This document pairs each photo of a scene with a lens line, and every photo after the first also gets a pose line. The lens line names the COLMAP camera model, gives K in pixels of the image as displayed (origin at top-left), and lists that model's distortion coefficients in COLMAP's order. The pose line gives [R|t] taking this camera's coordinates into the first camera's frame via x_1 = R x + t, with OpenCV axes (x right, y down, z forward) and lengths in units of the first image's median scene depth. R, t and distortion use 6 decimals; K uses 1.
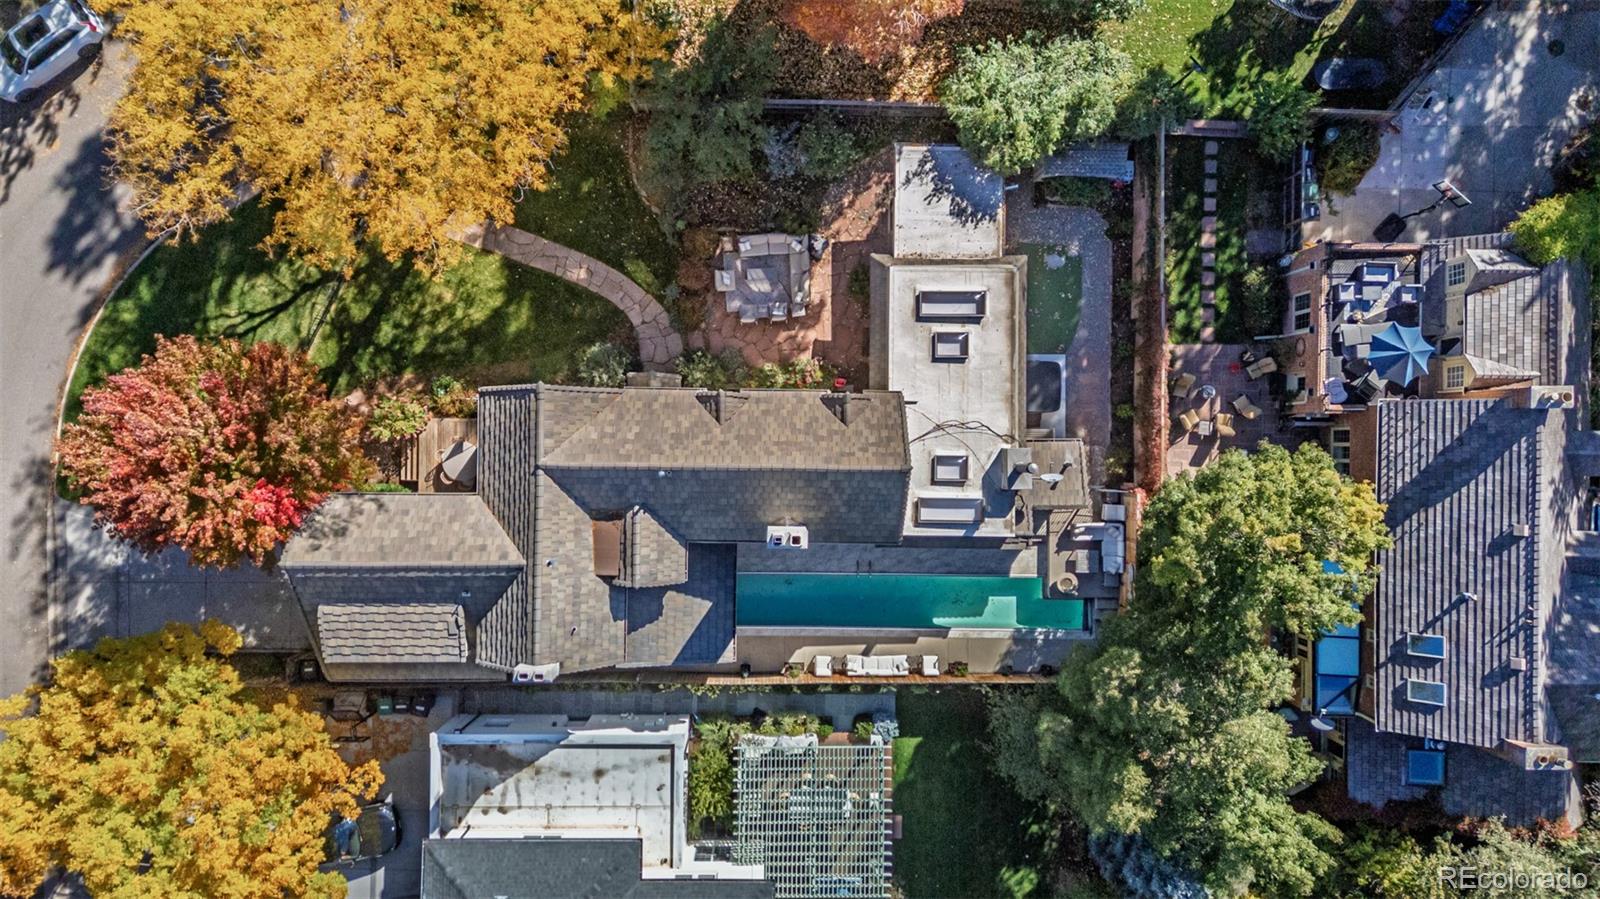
lens RADIAL K [[1159.9, 0, 798.9], [0, 1159.9, 450.6], [0, 0, 1]] dist [0.071601, -0.014544]
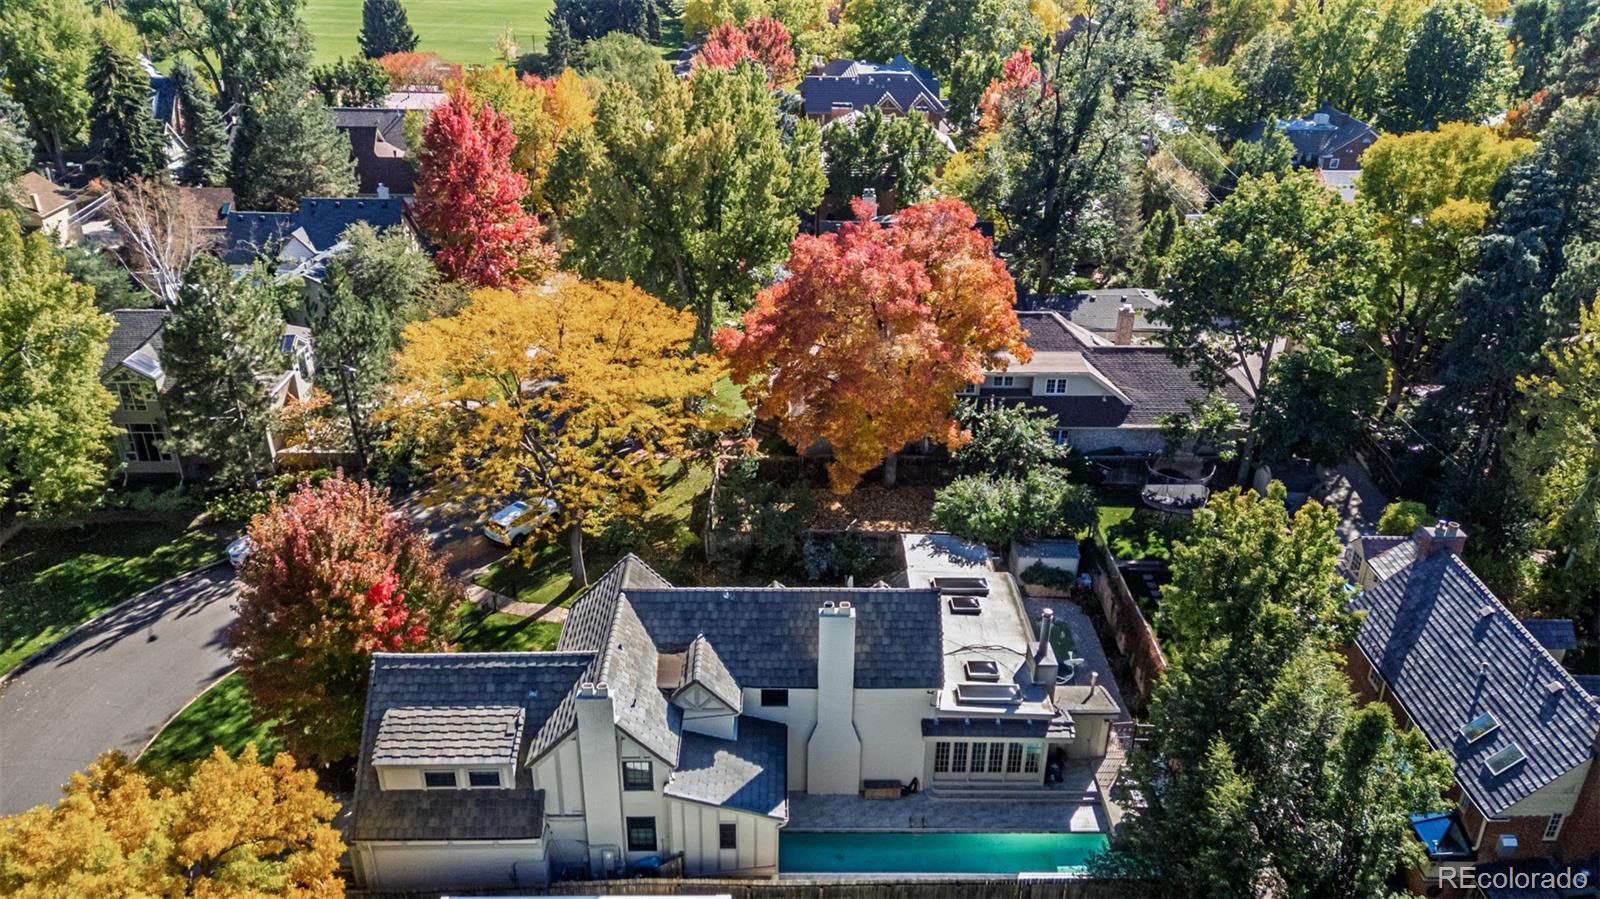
lens RADIAL K [[1159.9, 0, 796.3], [0, 1159.9, 450.2], [0, 0, 1]] dist [0.071601, -0.014544]
pose [[0.999699, -0.018584, 0.016006, -0.061722], [0.022892, 0.472746, -0.880901, 0.937828], [0.008804, 0.881003, 0.473029, 0.313209]]
